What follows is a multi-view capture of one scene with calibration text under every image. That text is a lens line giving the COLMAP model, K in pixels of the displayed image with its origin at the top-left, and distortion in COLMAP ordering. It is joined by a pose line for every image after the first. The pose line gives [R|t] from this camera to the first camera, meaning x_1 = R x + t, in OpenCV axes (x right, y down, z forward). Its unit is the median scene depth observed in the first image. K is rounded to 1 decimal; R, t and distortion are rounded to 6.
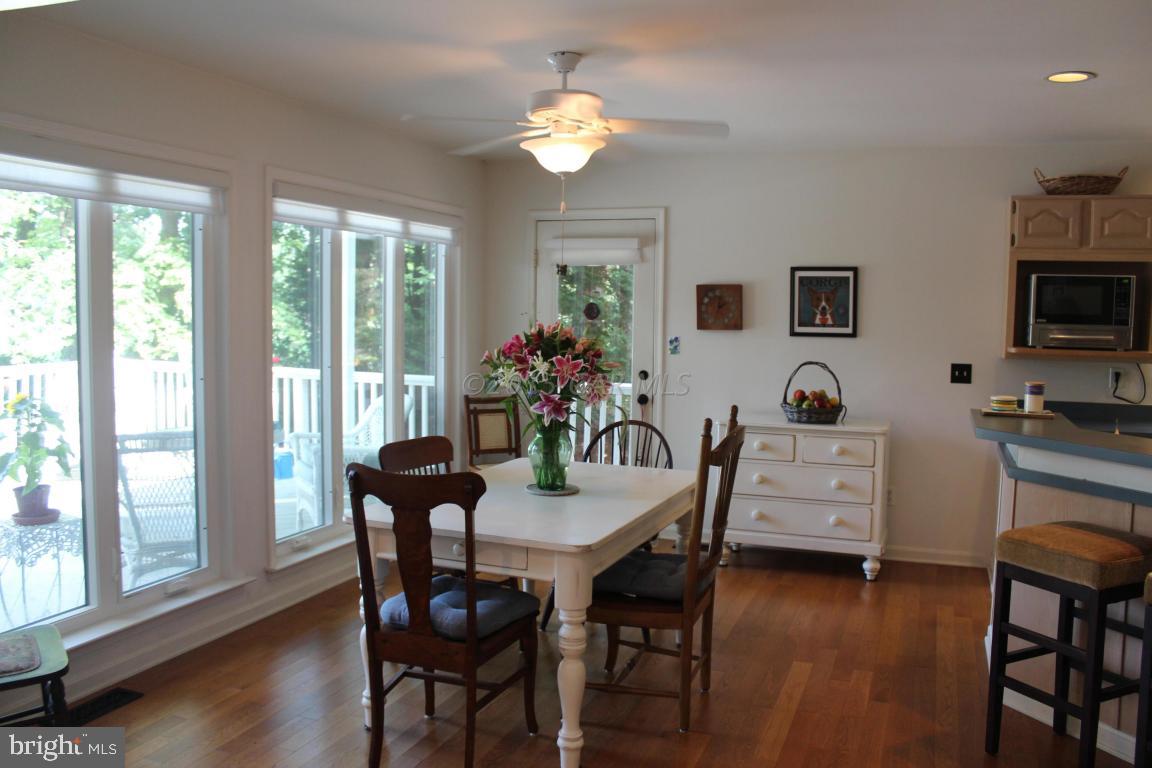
lens RADIAL K [[956.2, 0, 575.5], [0, 956.2, 373.4], [0, 0, 1]] dist [-0.186980, 0.147370]
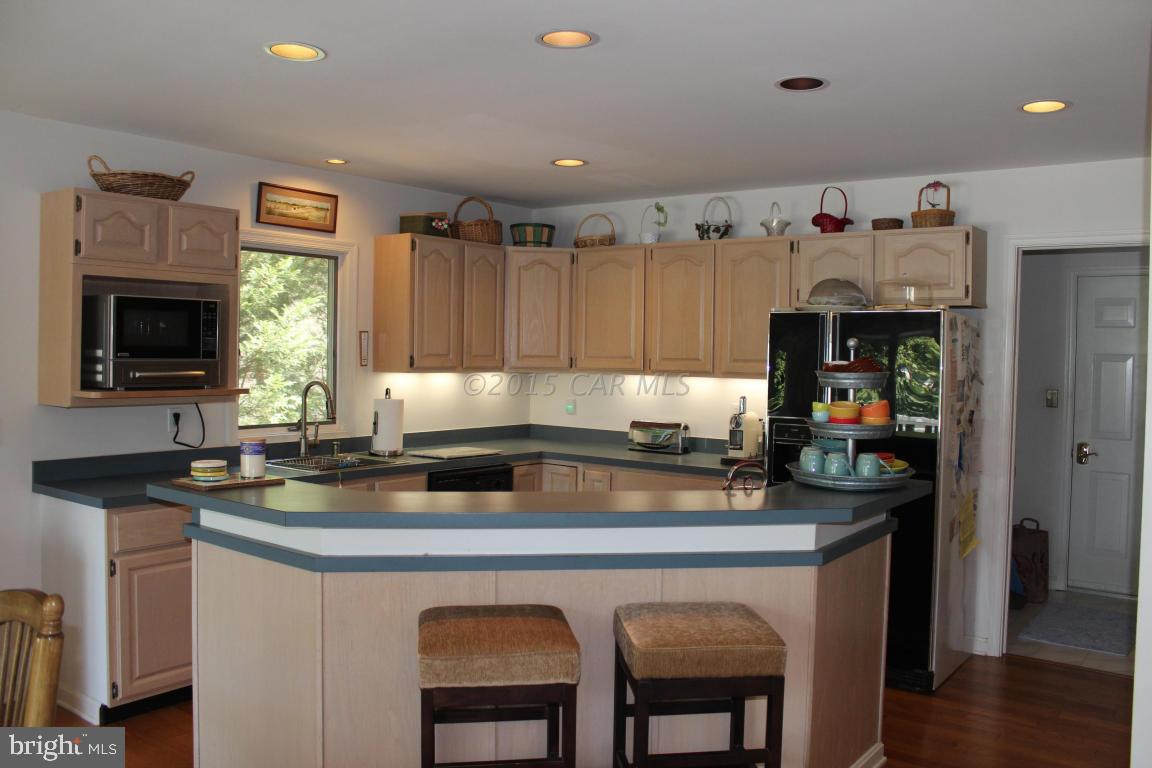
lens RADIAL K [[955.7, 0, 598.5], [0, 955.7, 380.3], [0, 0, 1]] dist [-0.170711, 0.156800]
pose [[0.271057, -0.041545, 0.961666, -0.125268], [0.058116, 0.997952, 0.026732, -0.031960], [-0.960807, 0.048642, 0.272917, 0.387386]]
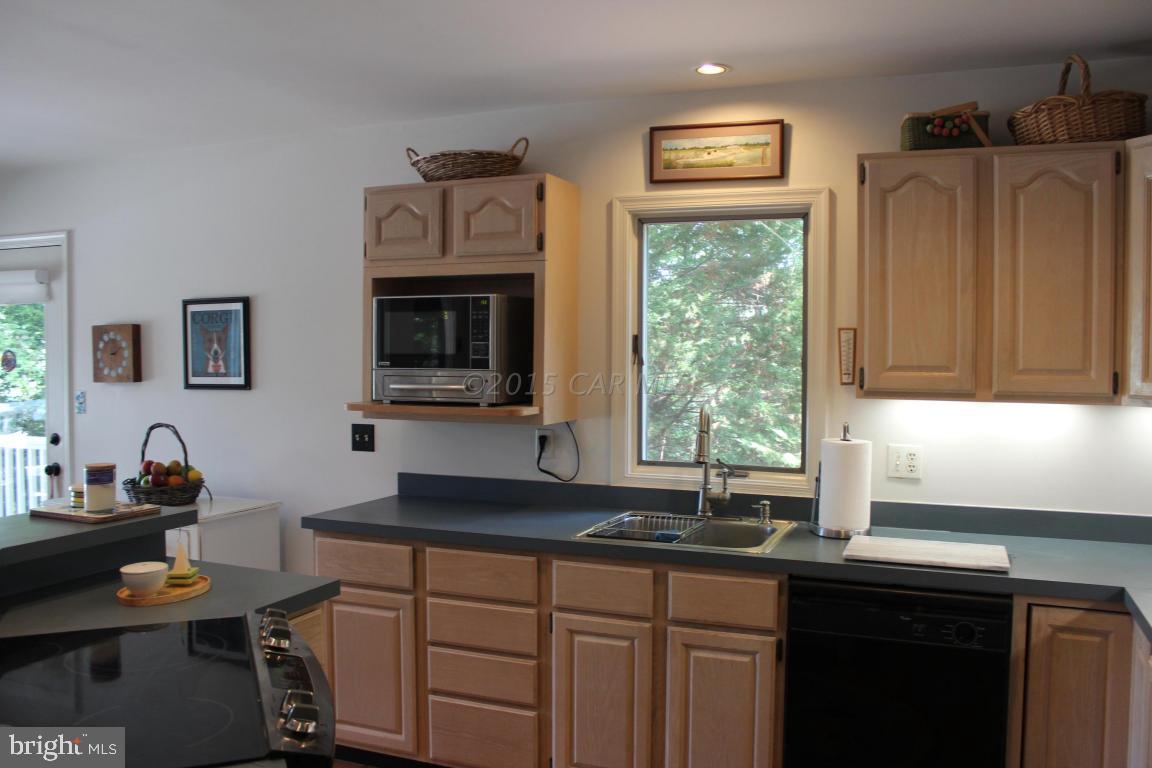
lens RADIAL K [[955.7, 0, 598.5], [0, 955.7, 380.3], [0, 0, 1]] dist [-0.170711, 0.156800]
pose [[0.999844, -0.013726, -0.011129, 0.643776], [0.013297, 0.999198, -0.037758, -0.015072], [0.011638, 0.037604, 0.999225, 0.276341]]
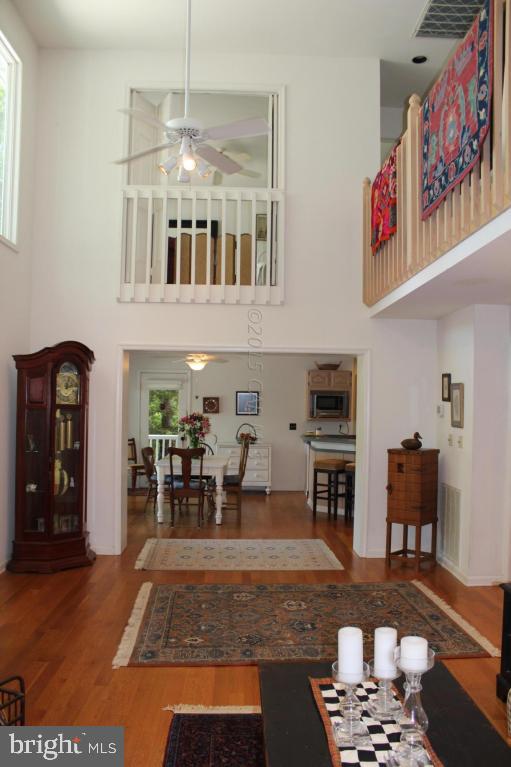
lens RADIAL K [[636.3, 0, 256.5], [0, 636.3, 399.6], [0, 0, 1]] dist [-0.170711, 0.156800]
pose [[0.923056, -0.003771, 0.384648, -0.522450], [0.025194, 0.998398, -0.050670, 0.014906], [-0.383841, 0.056462, 0.921671, -0.926729]]
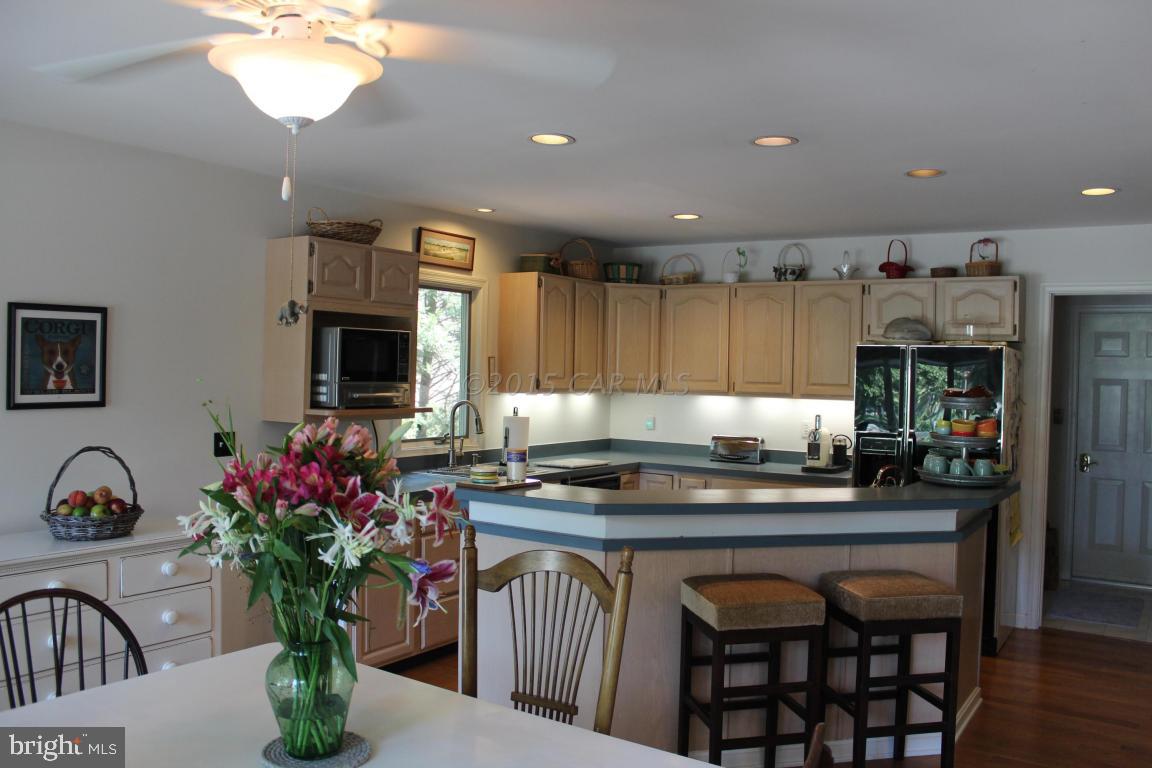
lens RADIAL K [[955.7, 0, 598.5], [0, 955.7, 380.3], [0, 0, 1]] dist [-0.170711, 0.156800]
pose [[0.206963, -0.024135, 0.978051, -0.333426], [0.052196, 0.998544, 0.013595, -0.052702], [-0.976955, 0.048237, 0.207922, 0.538226]]
